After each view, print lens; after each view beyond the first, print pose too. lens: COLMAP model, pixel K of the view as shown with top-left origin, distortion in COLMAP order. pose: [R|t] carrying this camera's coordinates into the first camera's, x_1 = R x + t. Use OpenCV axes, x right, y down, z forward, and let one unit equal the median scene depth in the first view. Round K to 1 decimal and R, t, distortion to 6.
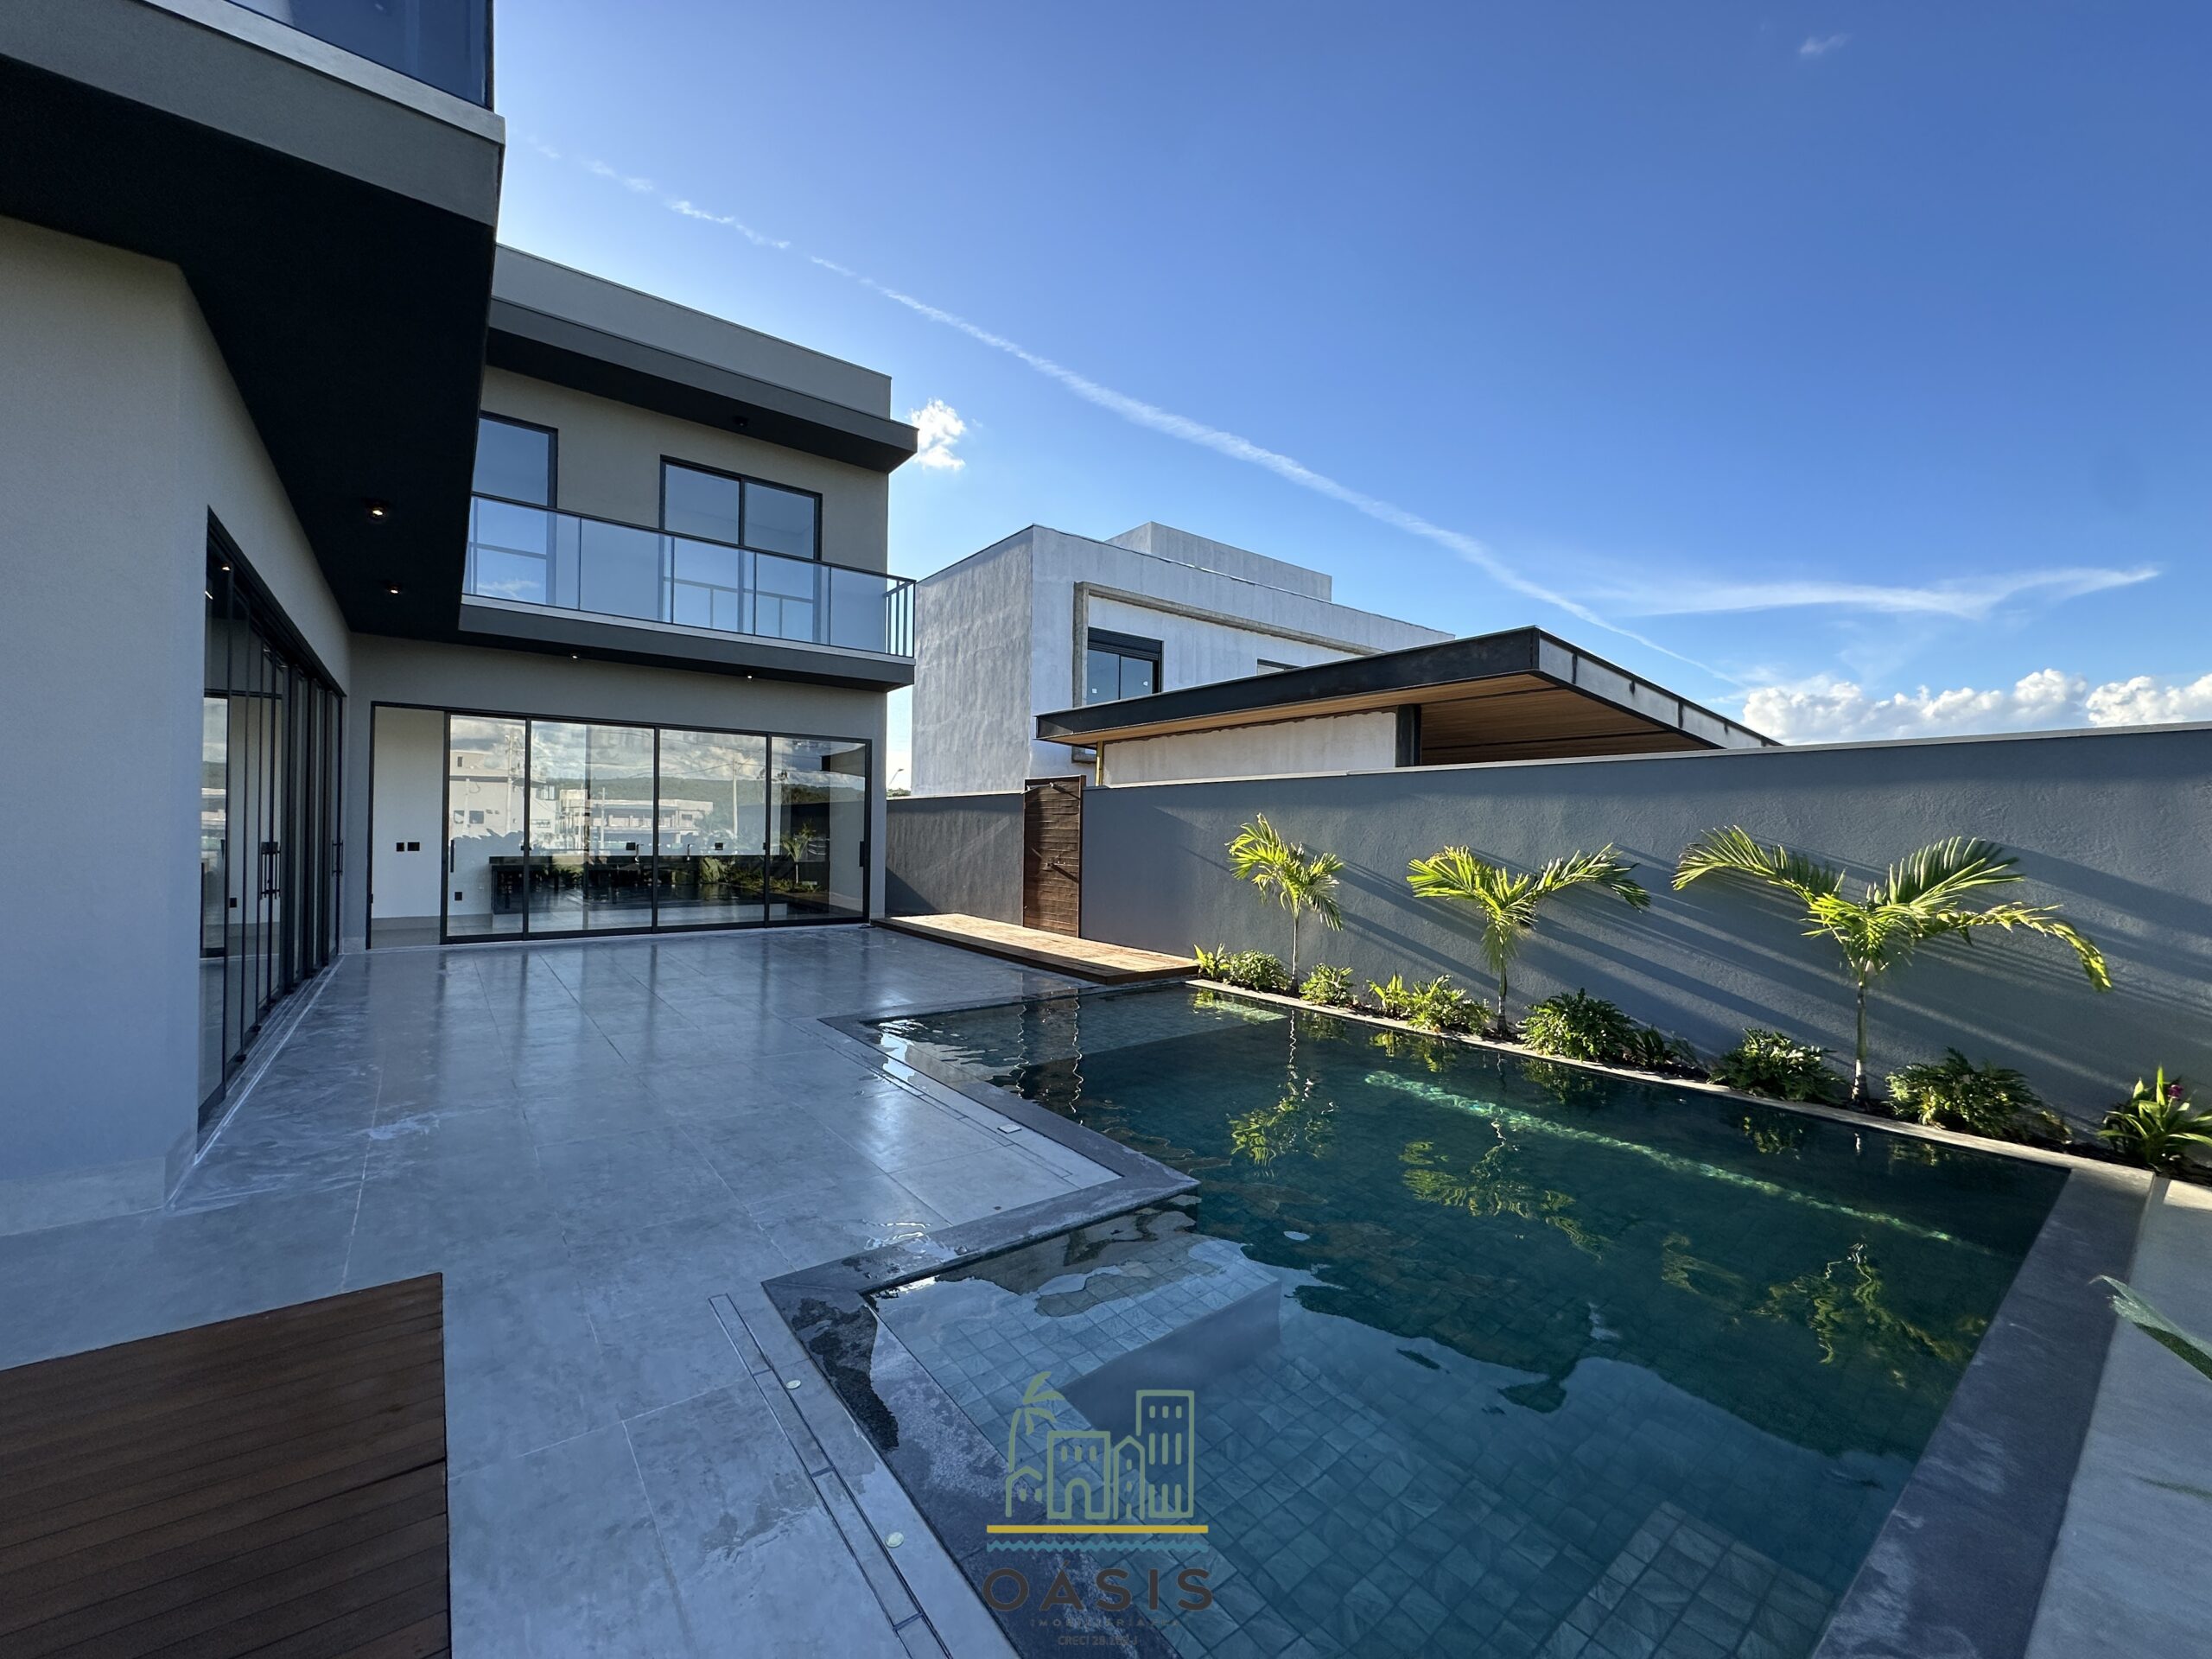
lens RADIAL K [[886.7, 0, 1106.6], [0, 886.7, 826.1], [0, 0, 1]] dist [-0.004599, 0.001374]
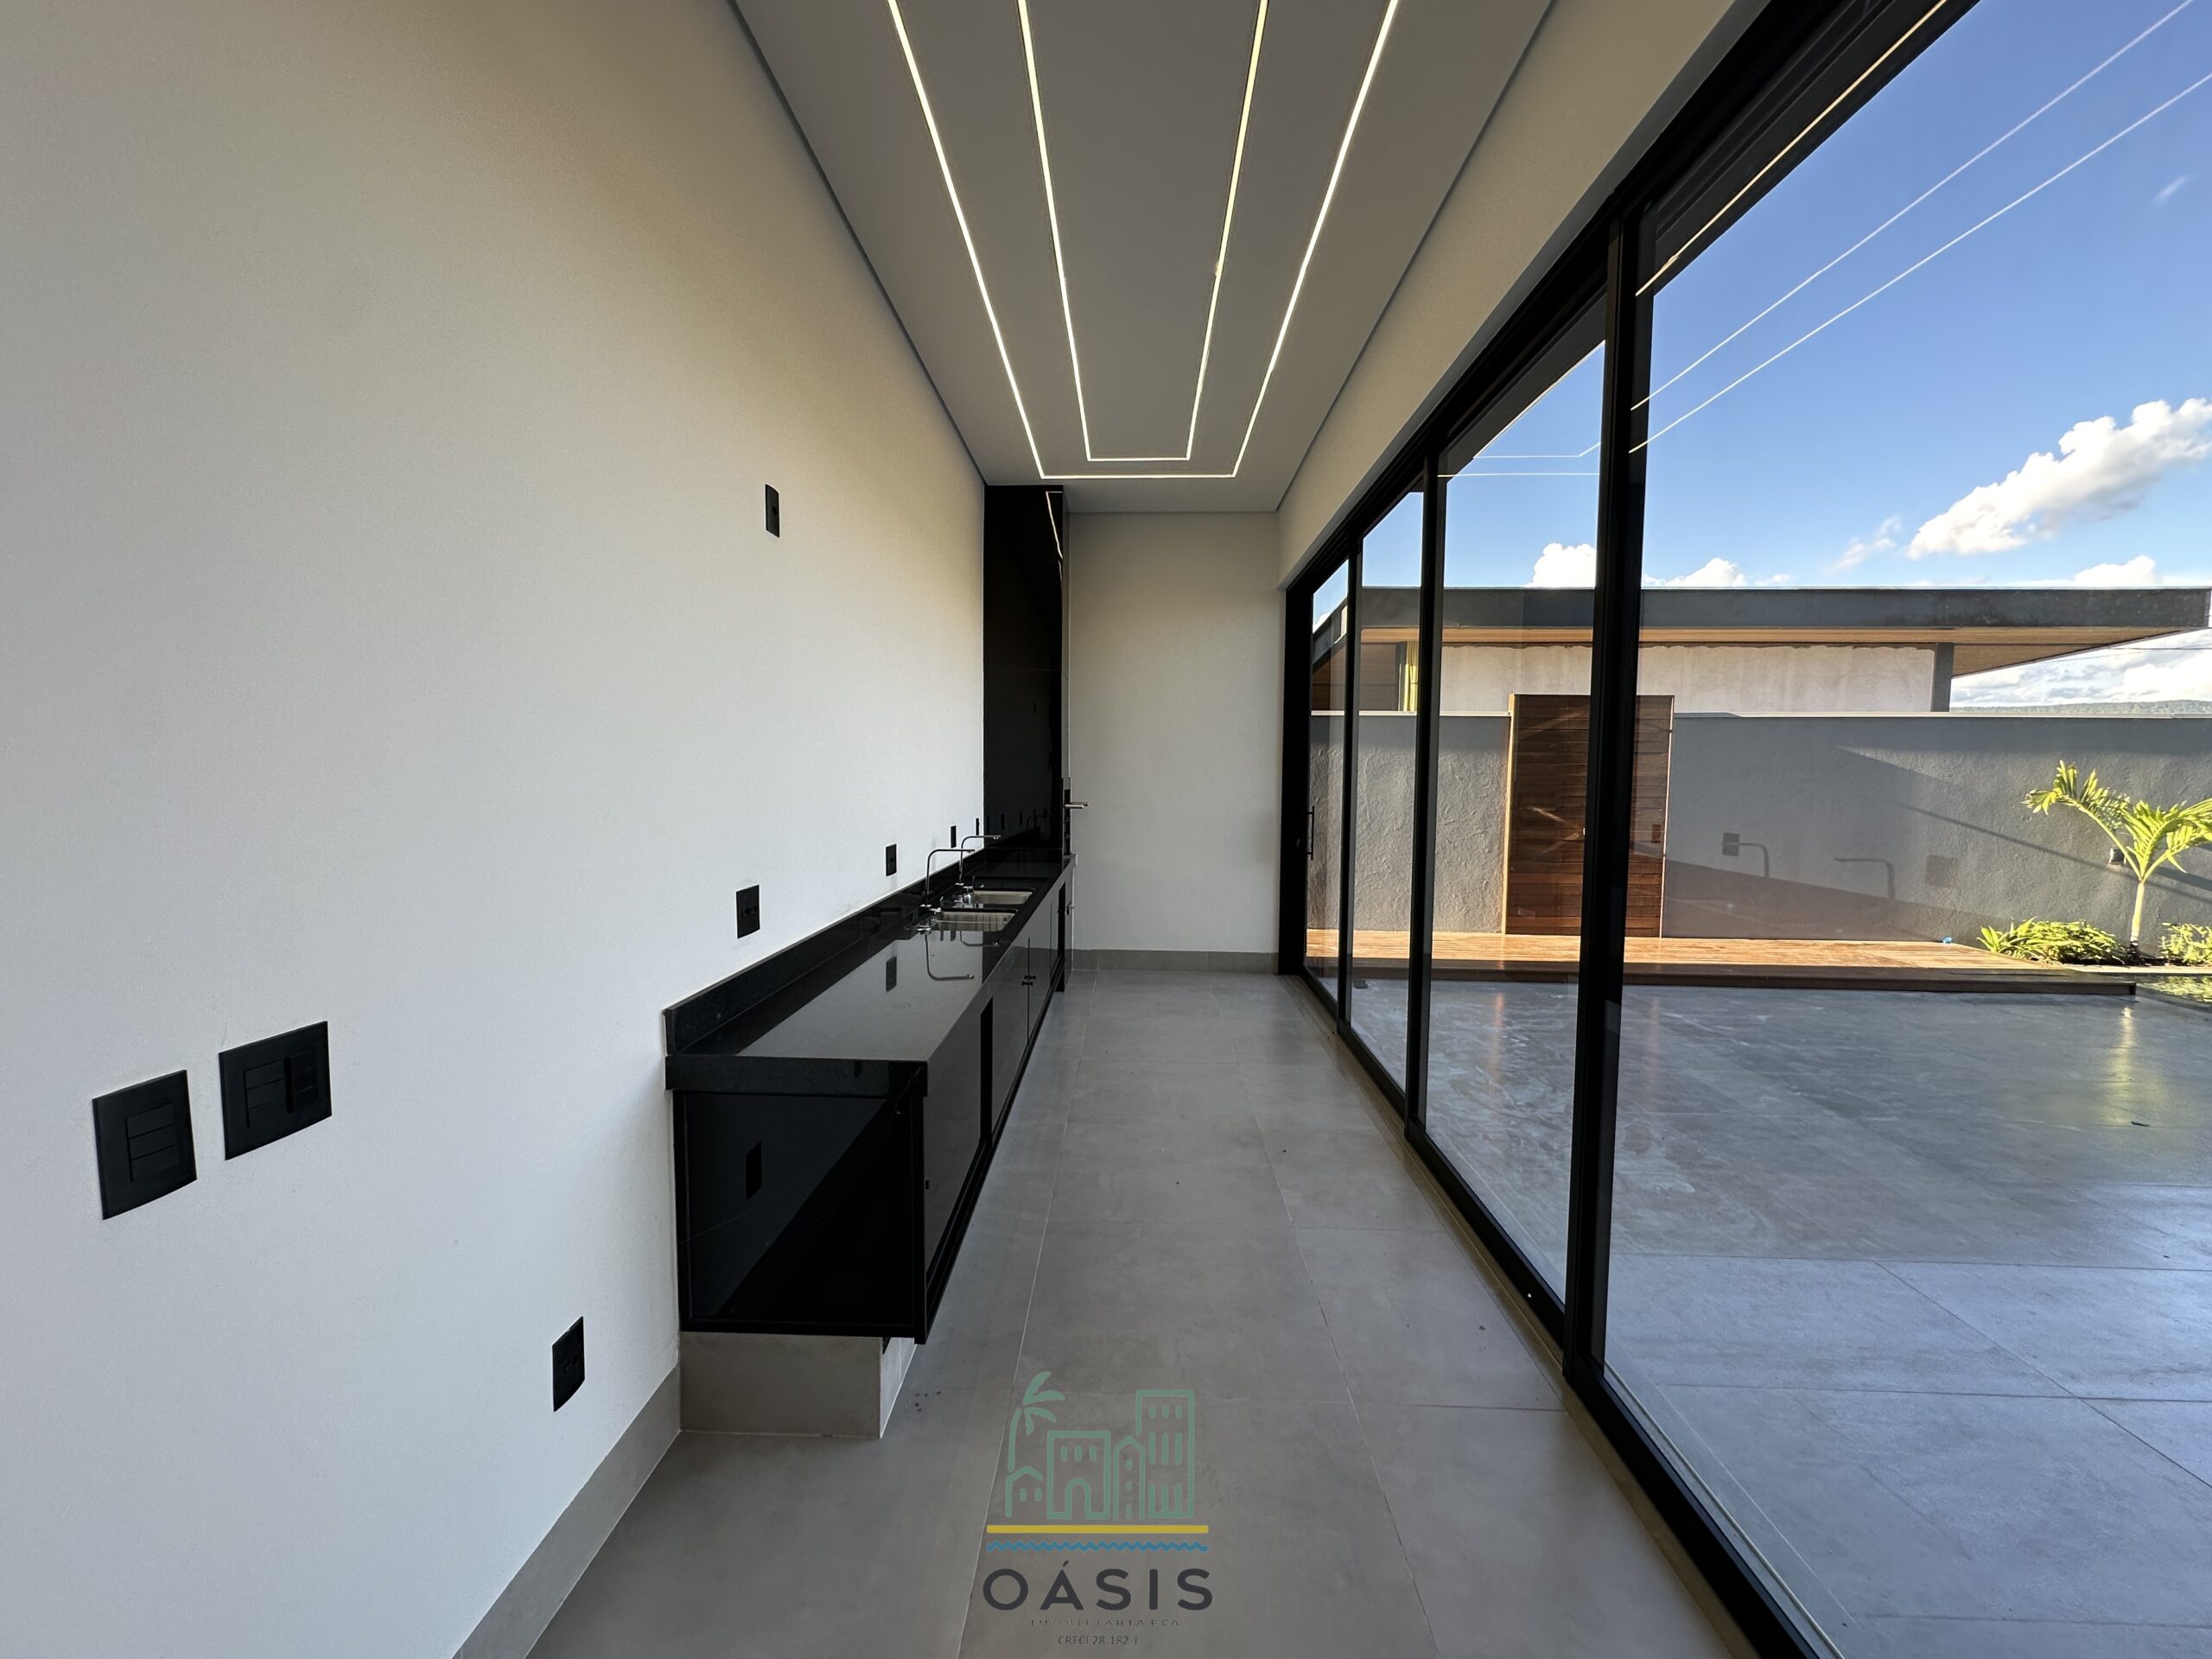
lens RADIAL K [[886.7, 0, 1090.0], [0, 886.7, 820.8], [0, 0, 1]] dist [-0.004599, 0.001374]
pose [[0.640835, -0.051253, 0.765966, -0.834683], [-0.003638, 0.997555, 0.069793, -0.008591], [-0.767670, -0.047513, 0.639081, 0.929823]]
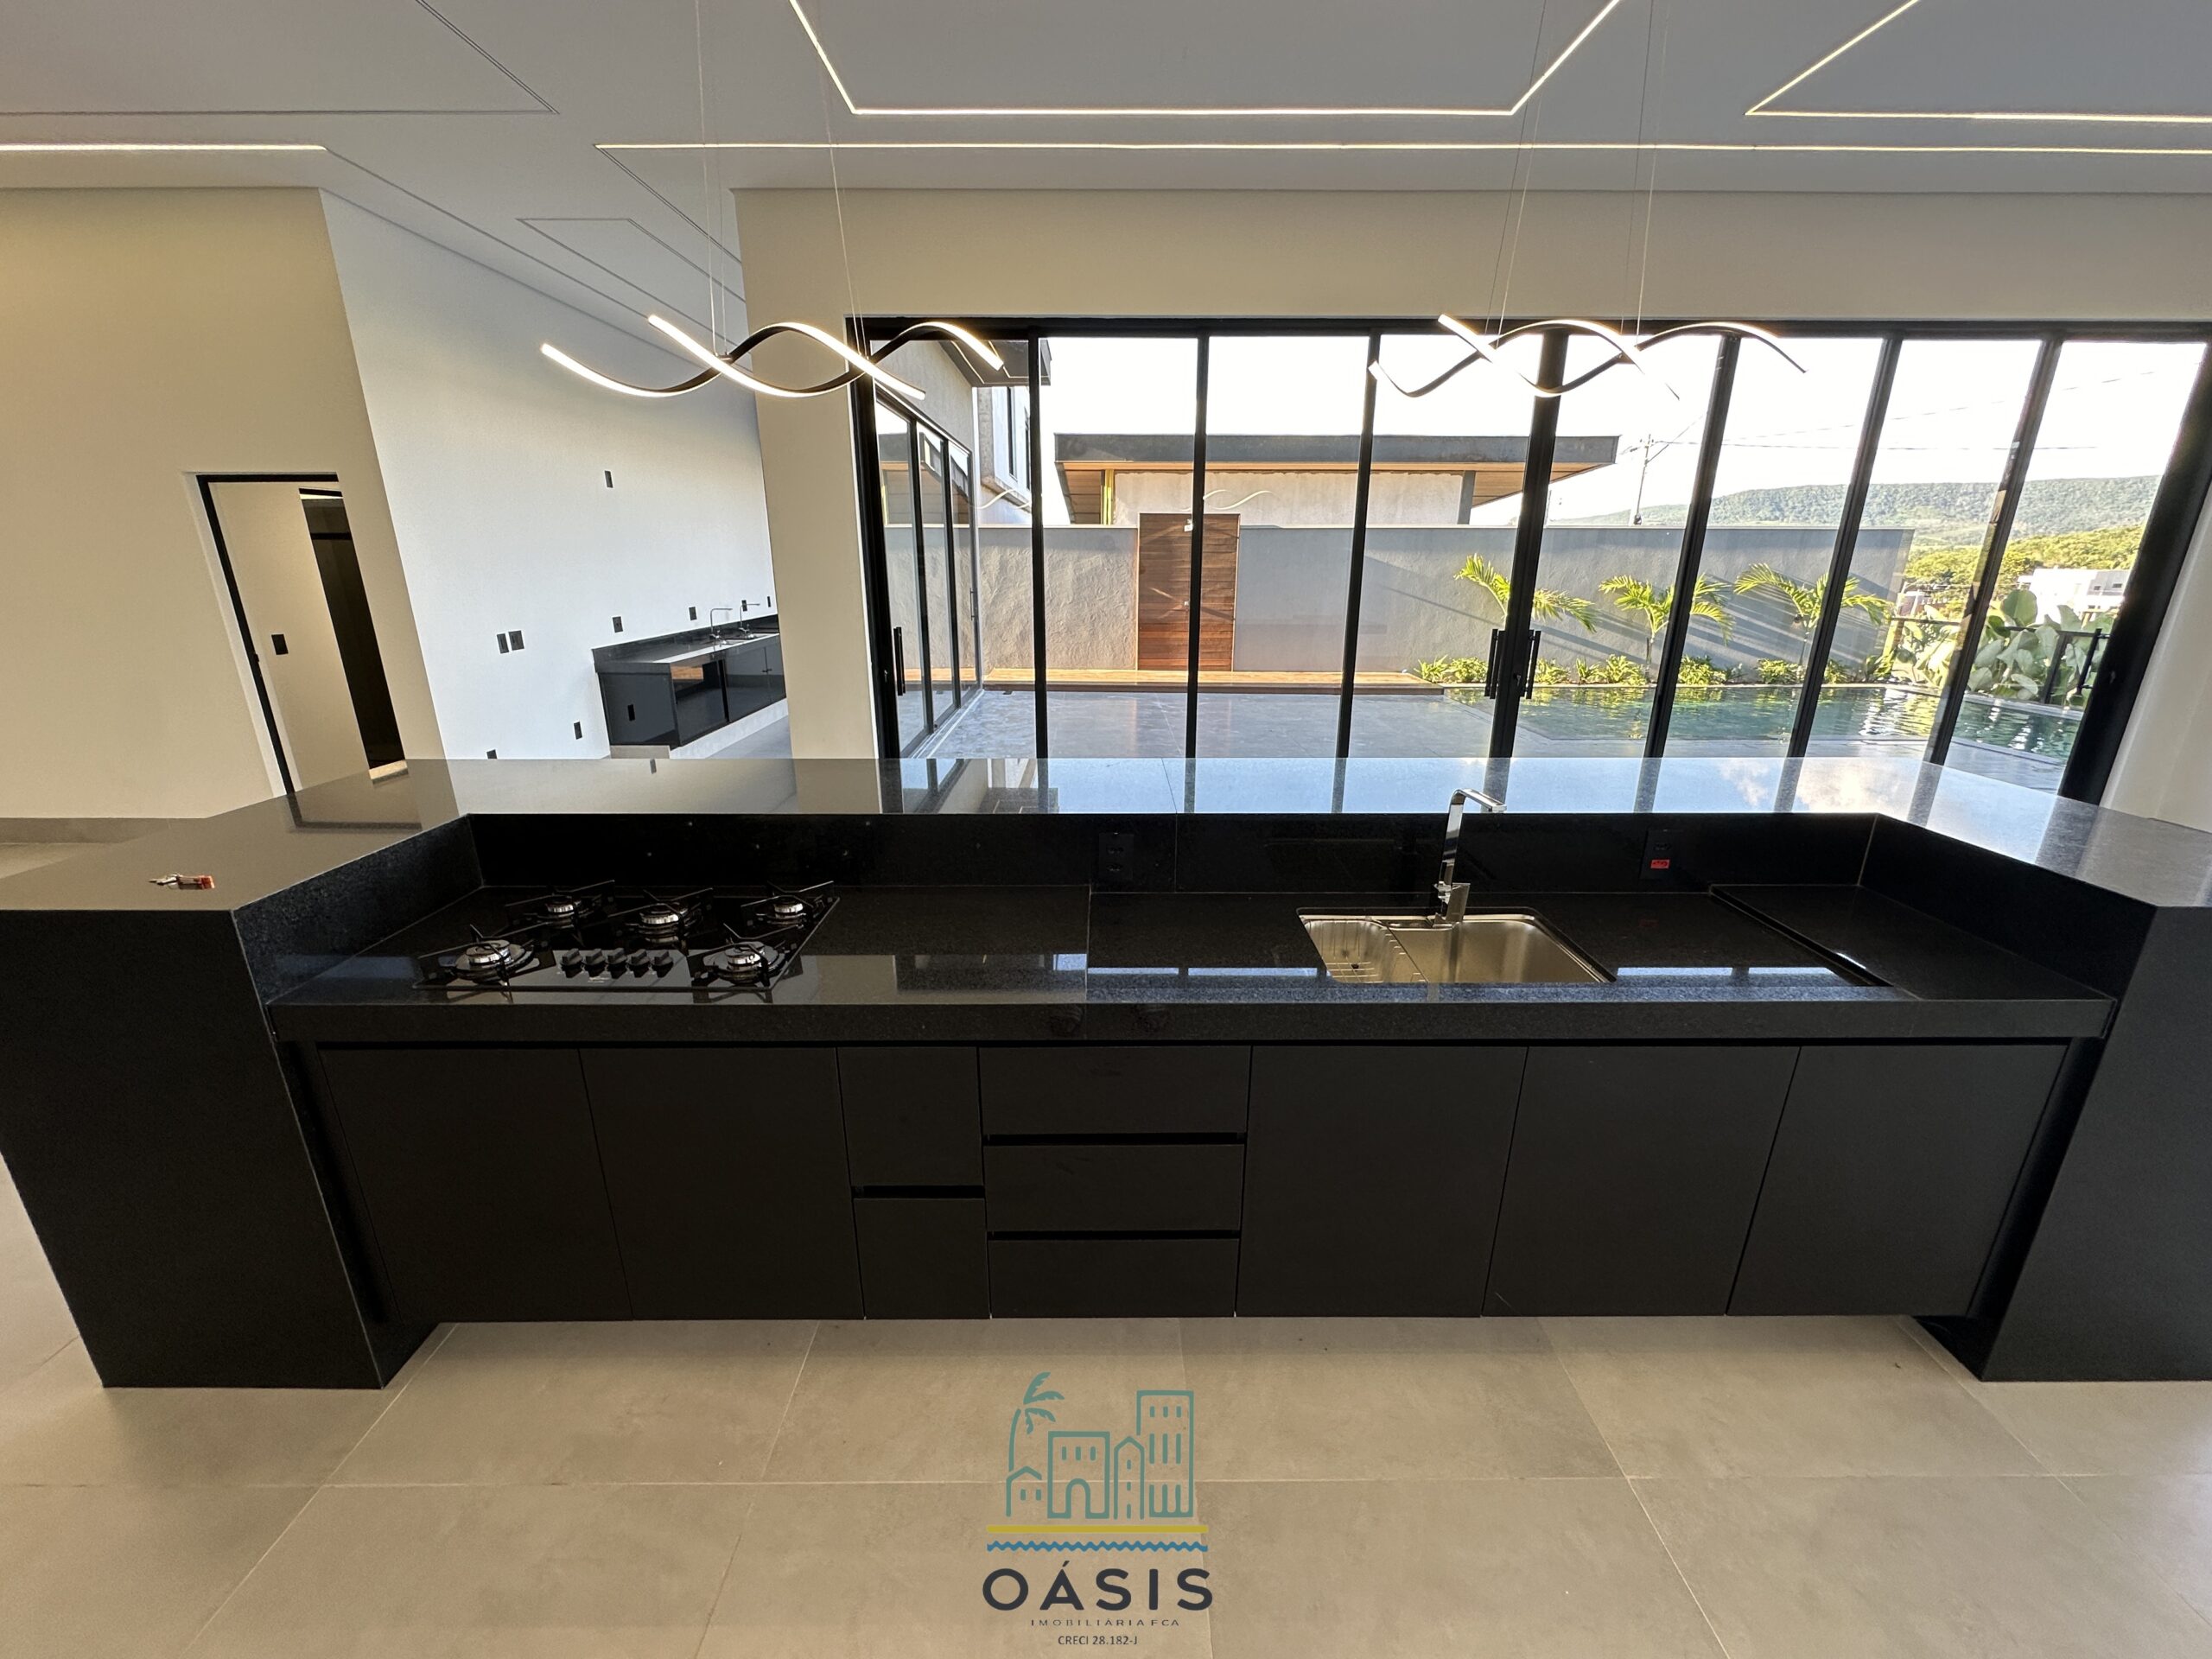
lens RADIAL K [[886.7, 0, 1102.5], [0, 886.7, 833.3], [0, 0, 1]] dist [-0.004599, 0.001374]
pose [[0.607800, -0.251144, 0.753330, -1.025540], [-0.000242, 0.948612, 0.316442, -0.031159], [-0.794090, -0.192516, 0.576505, 0.468313]]
